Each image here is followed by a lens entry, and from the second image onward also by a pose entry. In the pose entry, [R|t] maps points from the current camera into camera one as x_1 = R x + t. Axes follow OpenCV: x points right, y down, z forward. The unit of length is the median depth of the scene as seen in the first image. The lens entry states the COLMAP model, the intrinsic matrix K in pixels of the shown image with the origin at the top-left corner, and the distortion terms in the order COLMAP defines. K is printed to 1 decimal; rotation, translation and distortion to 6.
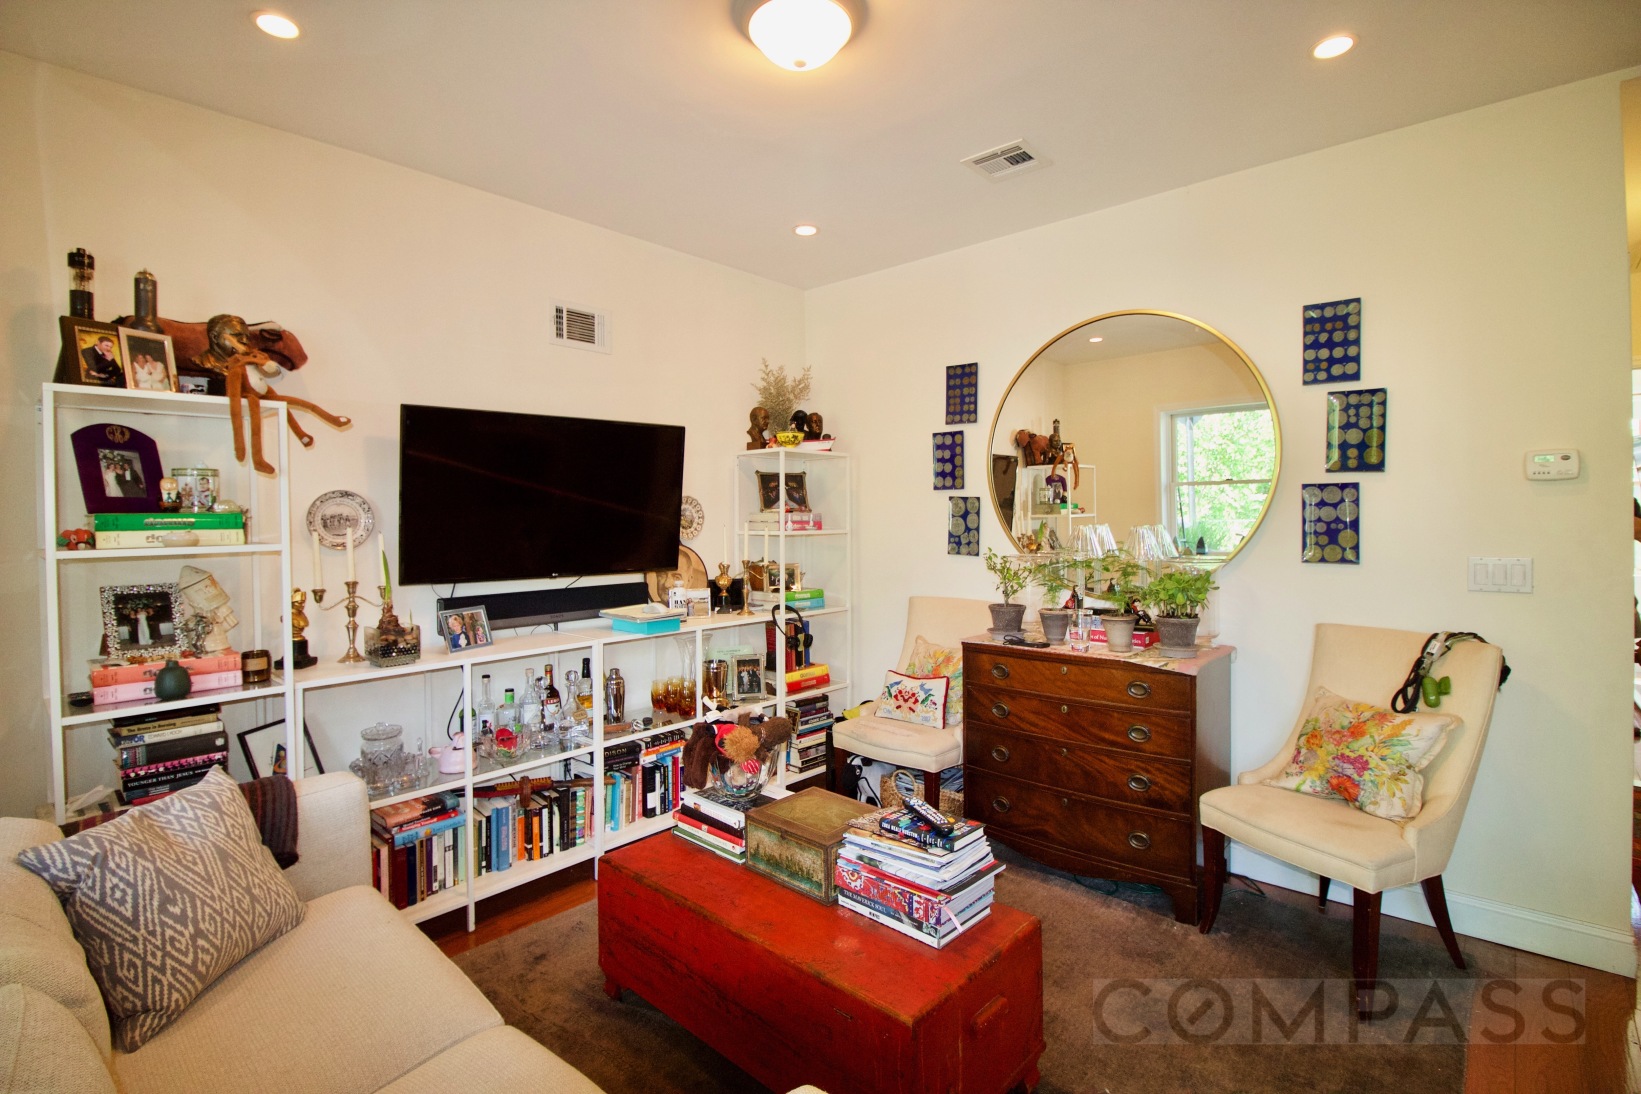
lens RADIAL K [[765.0, 0, 824.3], [0, 765.0, 523.7], [0, 0, 1]] dist [0.002441, -0.015326]
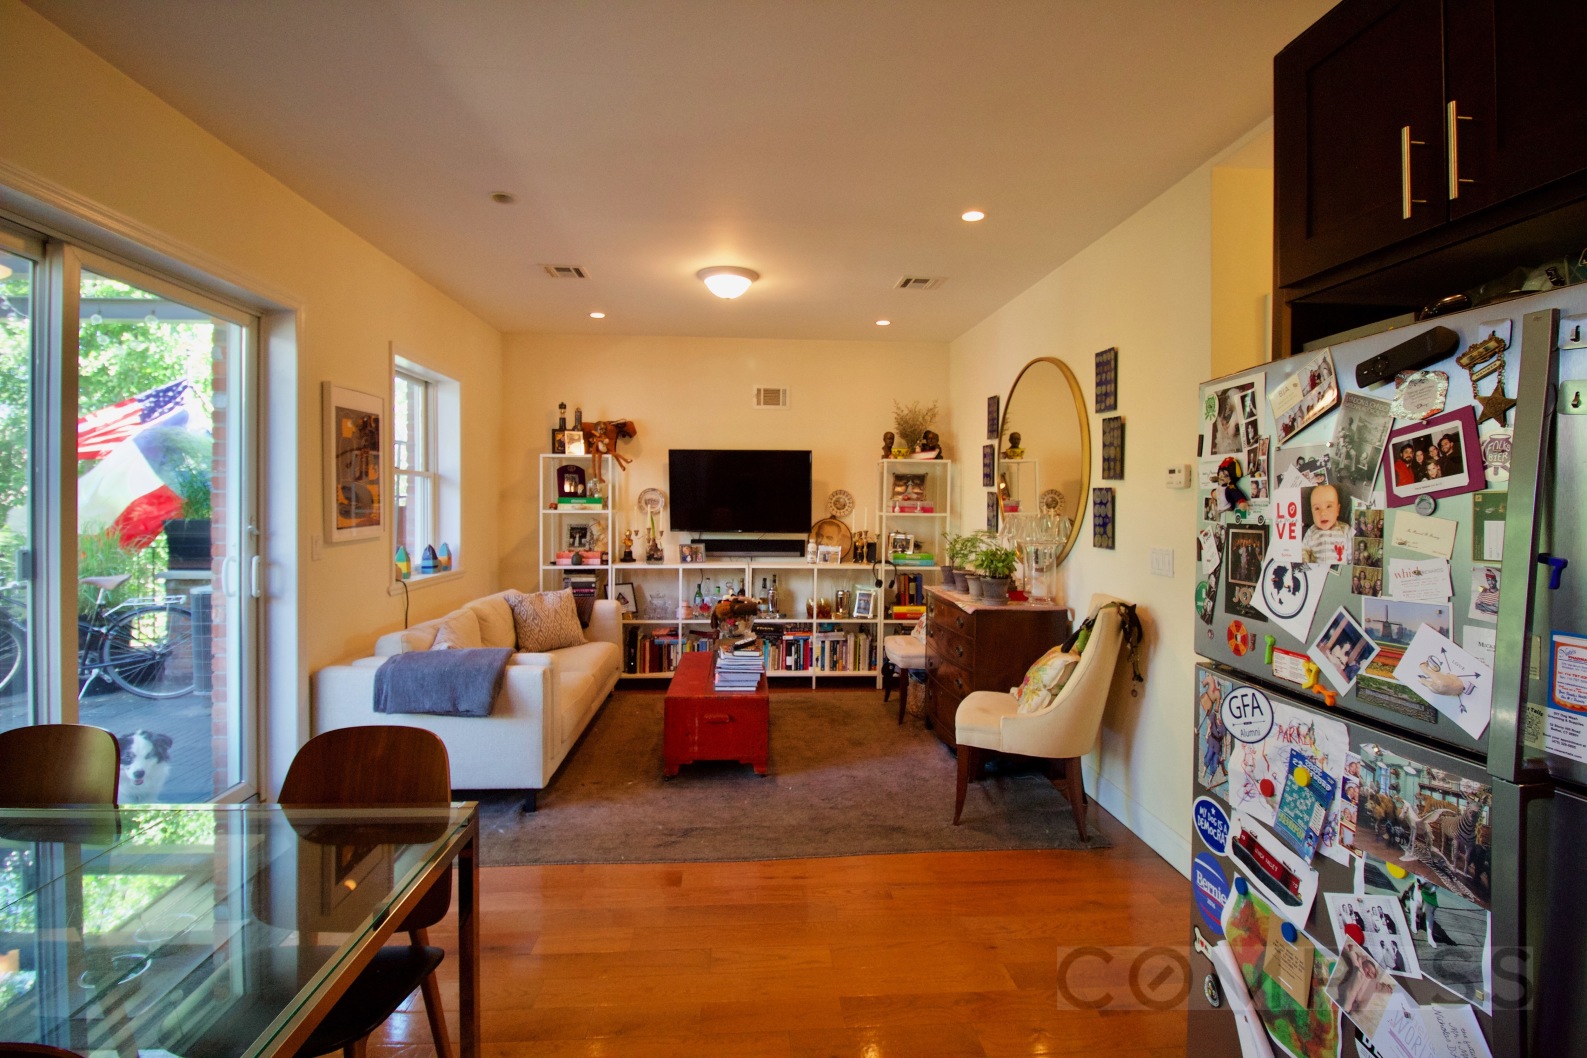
lens RADIAL K [[739.8, 0, 797.2], [0, 739.8, 506.5], [0, 0, 1]] dist [0.002441, -0.015326]
pose [[0.729672, 0.024129, -0.683372, 1.130657], [-0.022319, 0.999685, 0.011466, -0.022086], [0.683433, 0.006885, 0.729980, -0.295199]]
